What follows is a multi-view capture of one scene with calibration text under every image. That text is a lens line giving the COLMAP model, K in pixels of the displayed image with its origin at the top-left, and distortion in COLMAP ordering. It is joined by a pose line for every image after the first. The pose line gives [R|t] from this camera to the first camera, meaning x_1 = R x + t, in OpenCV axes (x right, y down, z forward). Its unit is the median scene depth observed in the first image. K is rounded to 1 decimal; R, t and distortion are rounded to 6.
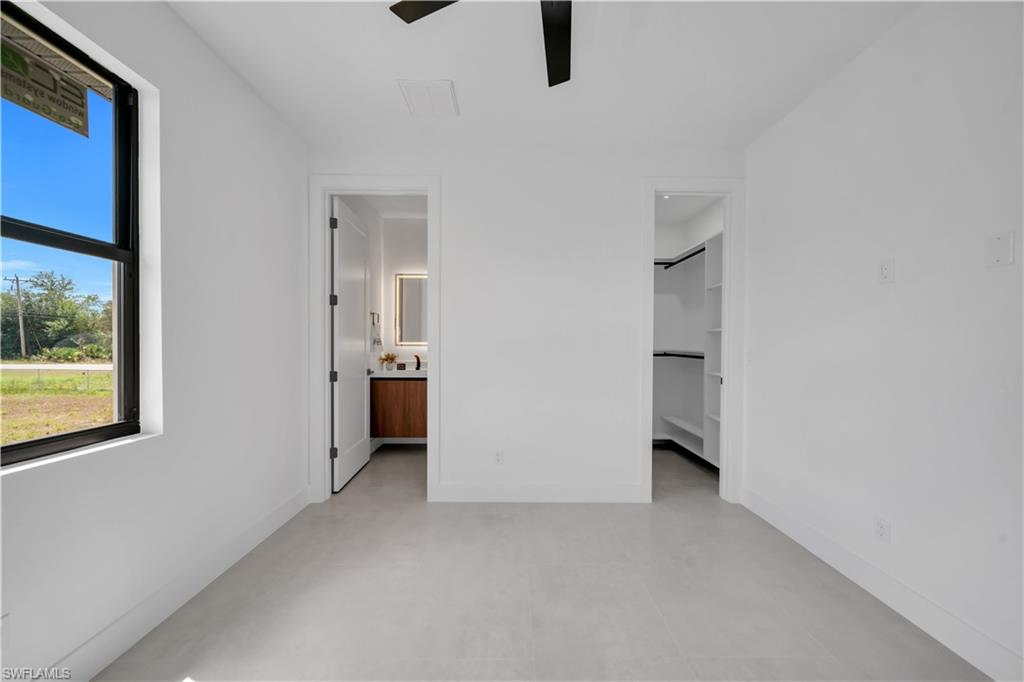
lens RADIAL K [[353.3, 0, 518.1], [0, 353.3, 344.2], [0, 0, 1]] dist [0.000745, -0.000013]
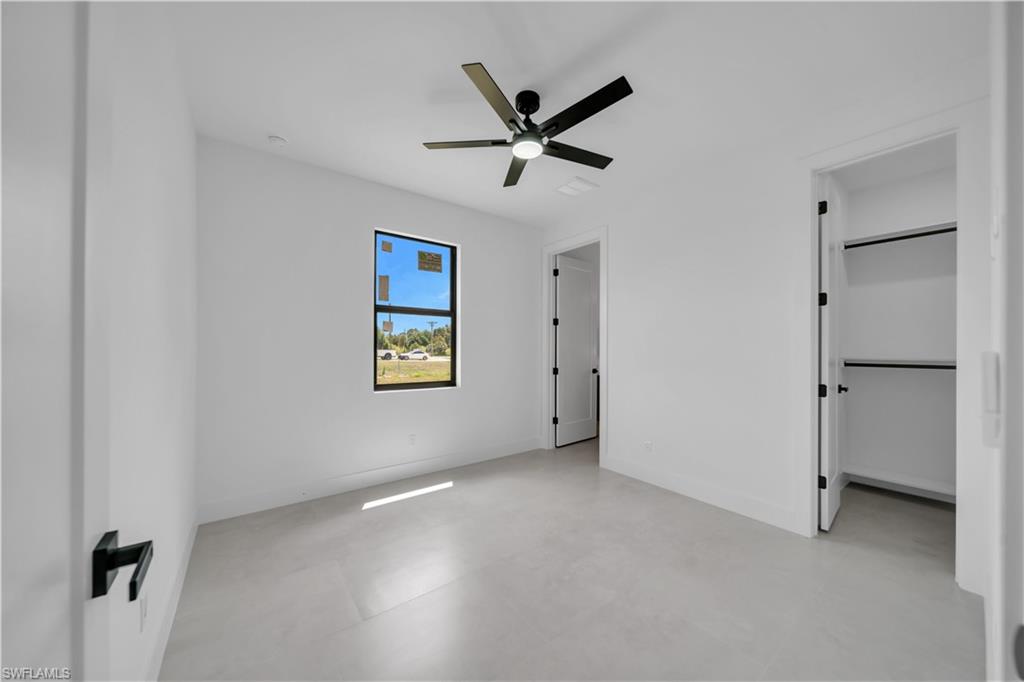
lens RADIAL K [[353.3, 0, 512.4], [0, 353.3, 345.9], [0, 0, 1]] dist [0.000745, -0.000013]
pose [[0.590402, -0.014304, -0.806983, 0.640812], [-0.002195, 0.999811, -0.019327, 0.011468], [0.807106, 0.013182, 0.590259, -0.072786]]
